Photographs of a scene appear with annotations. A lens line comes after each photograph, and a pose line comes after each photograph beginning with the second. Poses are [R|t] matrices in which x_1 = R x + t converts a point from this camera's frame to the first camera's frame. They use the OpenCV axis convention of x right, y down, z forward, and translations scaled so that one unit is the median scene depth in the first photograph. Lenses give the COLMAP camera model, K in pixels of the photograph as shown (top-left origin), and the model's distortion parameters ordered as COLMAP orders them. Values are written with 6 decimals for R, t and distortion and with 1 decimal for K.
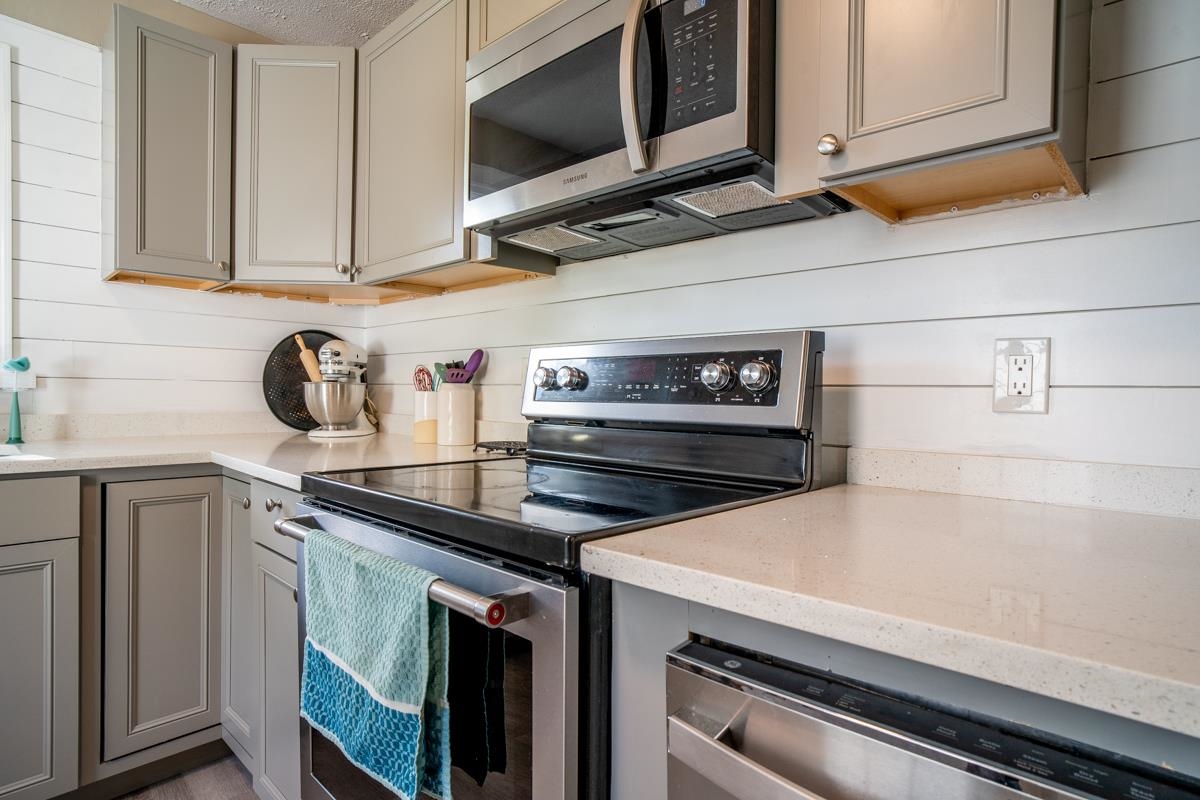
lens RADIAL K [[625.9, 0, 602.3], [0, 625.9, 401.2], [0, 0, 1]] dist [-0.054320, 0.025620]
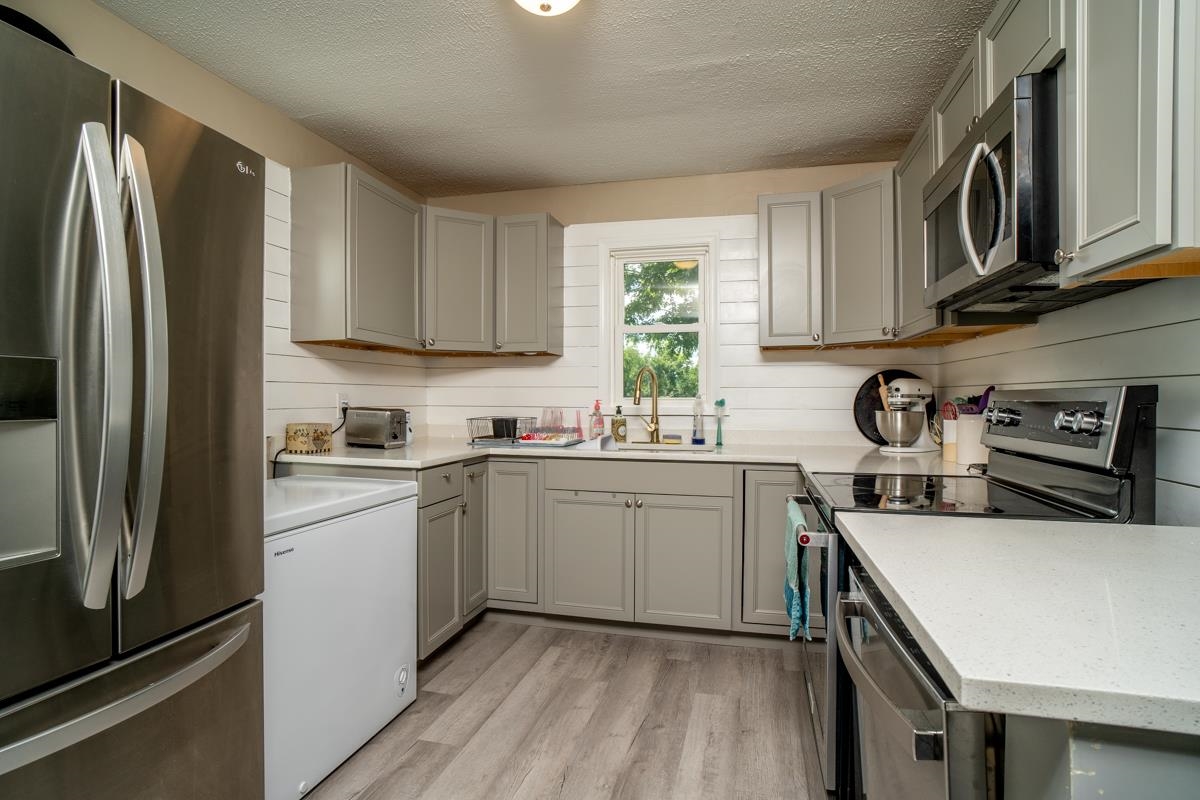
lens RADIAL K [[625.9, 0, 602.3], [0, 625.9, 401.2], [0, 0, 1]] dist [-0.054320, 0.025620]
pose [[0.497271, -0.007206, -0.867565, 0.390384], [-0.006426, 0.999907, -0.011989, -0.030577], [0.867571, 0.011537, 0.497179, -0.197090]]
